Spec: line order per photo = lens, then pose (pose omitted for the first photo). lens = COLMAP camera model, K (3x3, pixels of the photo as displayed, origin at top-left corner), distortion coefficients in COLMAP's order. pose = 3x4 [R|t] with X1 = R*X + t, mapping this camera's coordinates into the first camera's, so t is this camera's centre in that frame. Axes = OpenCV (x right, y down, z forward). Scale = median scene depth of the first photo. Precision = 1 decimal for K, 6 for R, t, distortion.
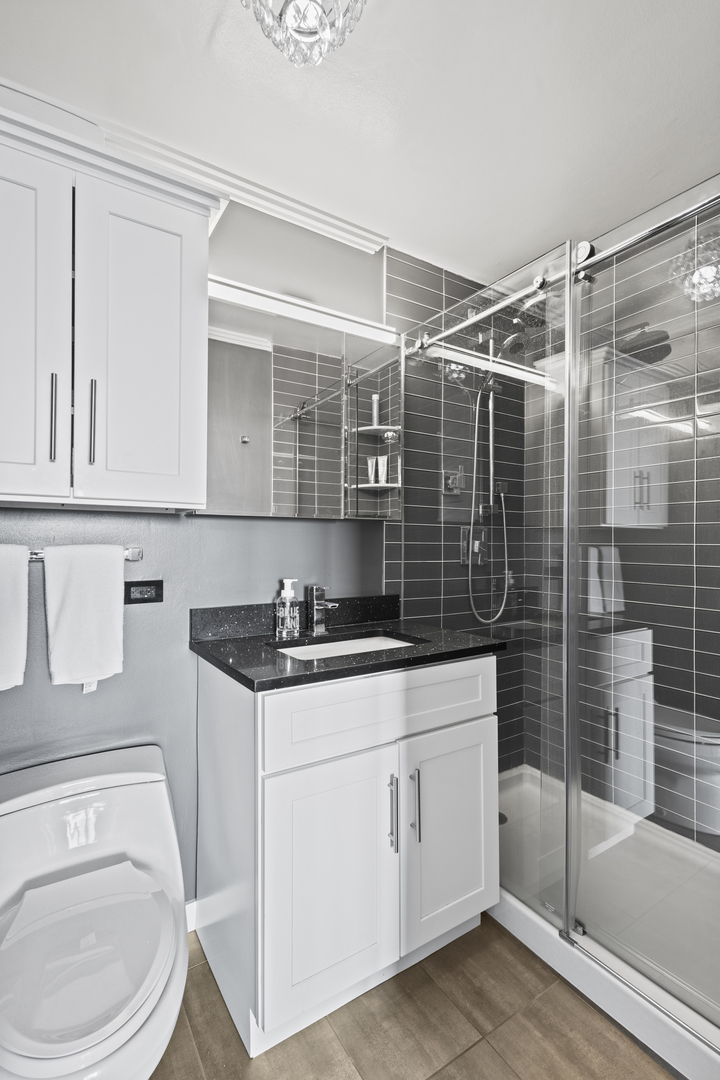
lens RADIAL K [[505.2, 0, 356.8], [0, 505.2, 536.8], [0, 0, 1]] dist [0.003780, 0.000224]
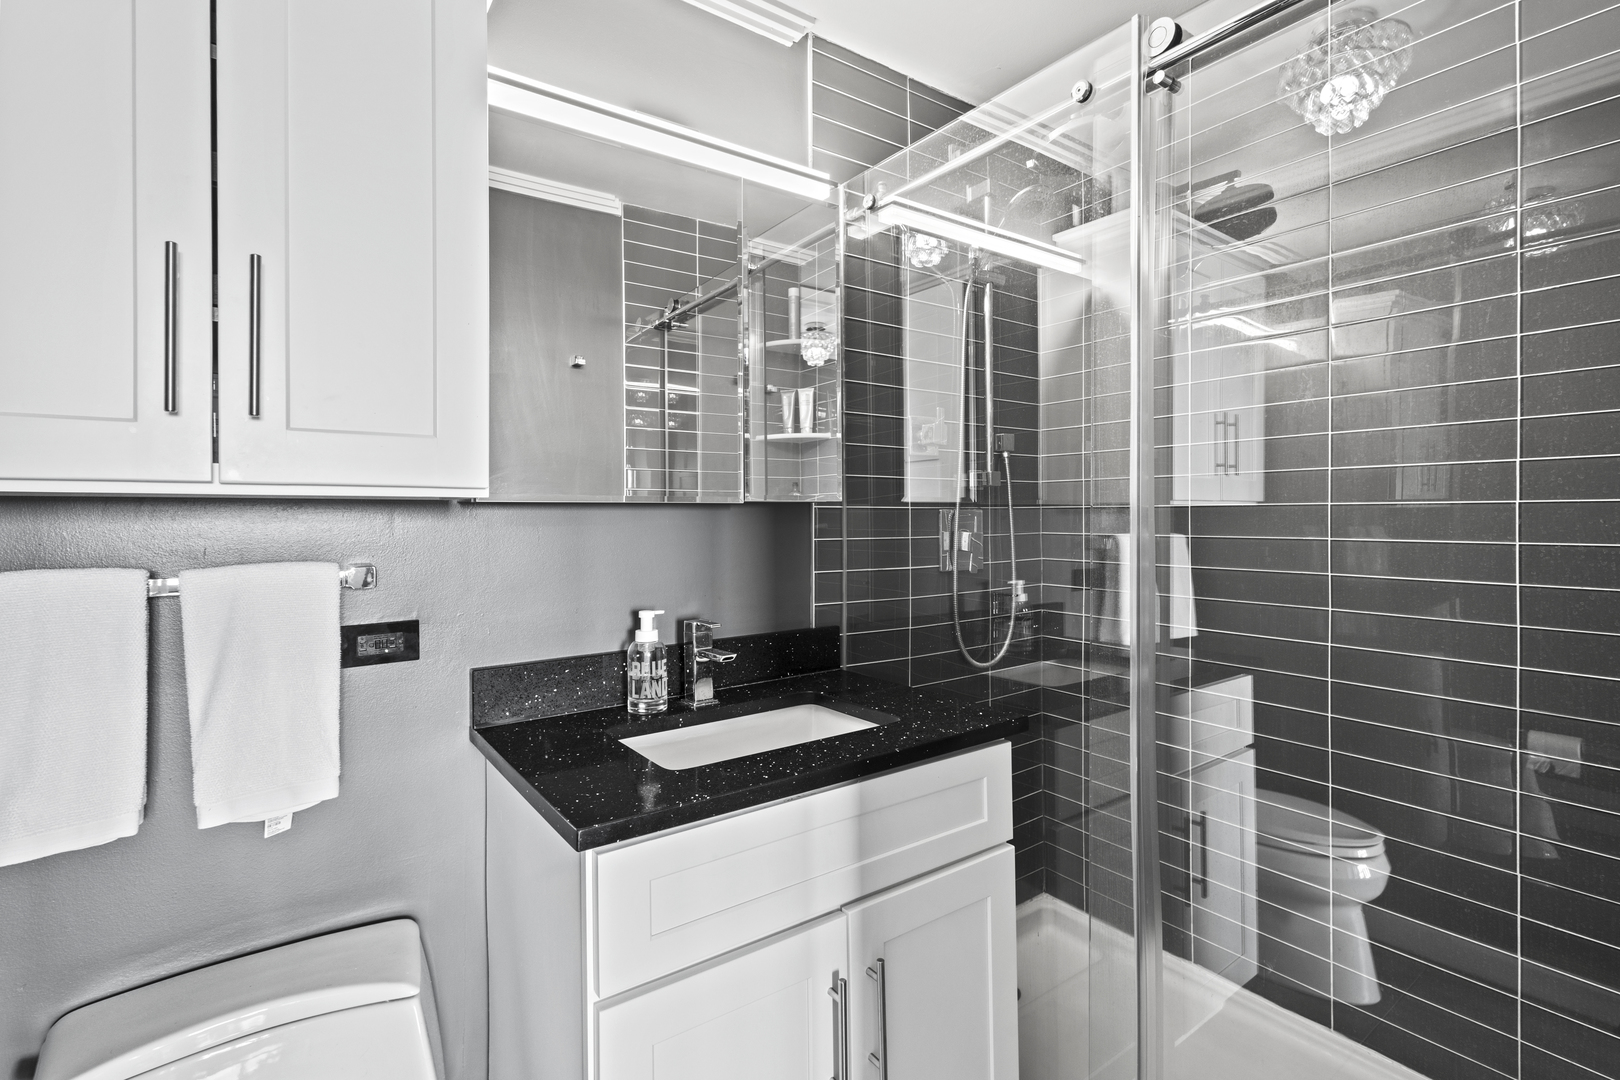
lens RADIAL K [[757.7, 0, 798.9], [0, 757.7, 507.0], [0, 0, 1]] dist [0.003780, 0.000224]
pose [[0.998884, -0.009910, 0.046184, -0.002855], [0.009634, 0.999934, 0.006208, -0.032355], [-0.046242, -0.005756, 0.998914, 0.121128]]
